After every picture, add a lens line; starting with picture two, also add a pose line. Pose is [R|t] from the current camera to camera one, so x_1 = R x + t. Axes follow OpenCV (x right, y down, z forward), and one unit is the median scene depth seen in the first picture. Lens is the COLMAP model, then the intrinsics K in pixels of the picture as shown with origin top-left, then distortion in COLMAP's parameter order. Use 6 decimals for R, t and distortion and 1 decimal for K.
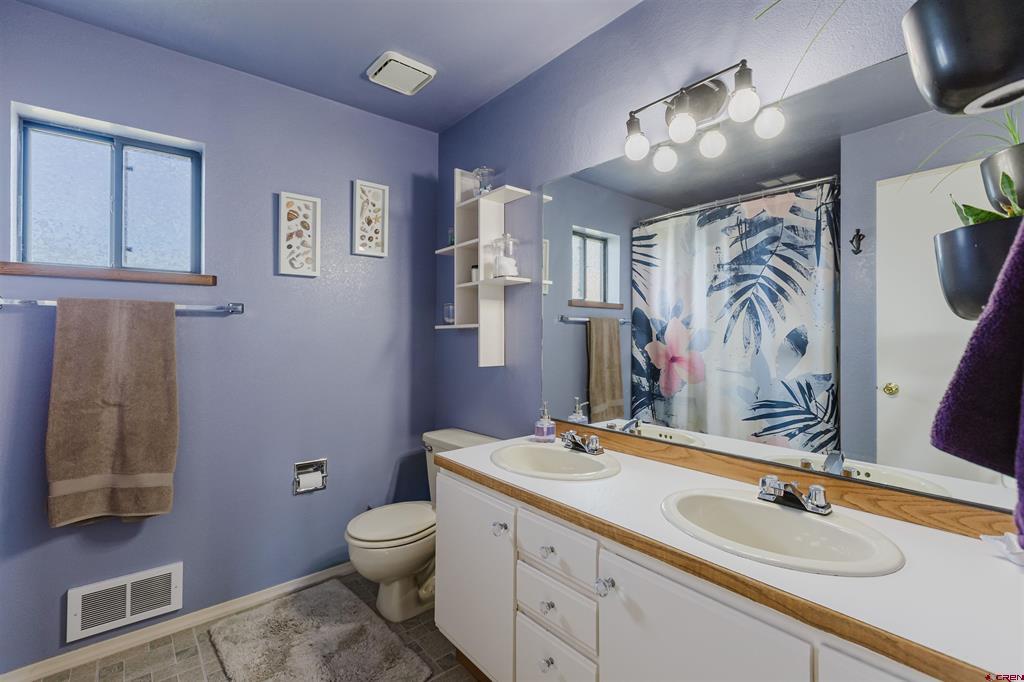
lens RADIAL K [[457.8, 0, 515.7], [0, 457.8, 337.2], [0, 0, 1]] dist [0.002385, -0.001208]
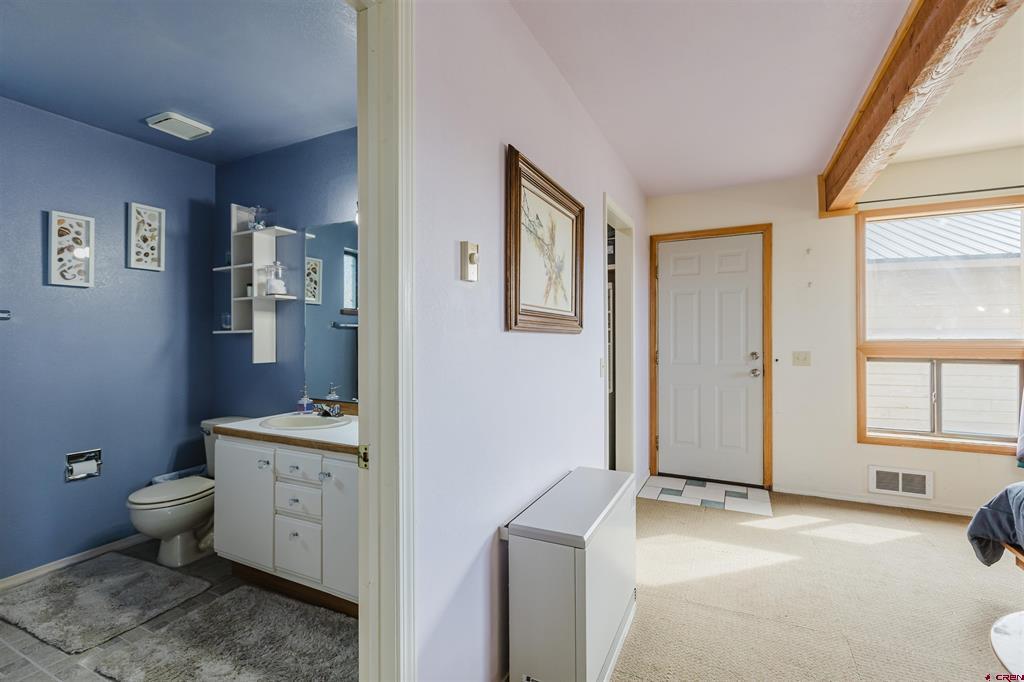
lens RADIAL K [[457.8, 0, 502.6], [0, 457.8, 337.9], [0, 0, 1]] dist [0.002385, -0.001208]
pose [[0.922670, -0.002394, 0.385583, 0.071379], [0.003860, 0.999988, -0.003027, -0.000037], [-0.385571, 0.004281, 0.922668, -0.460636]]
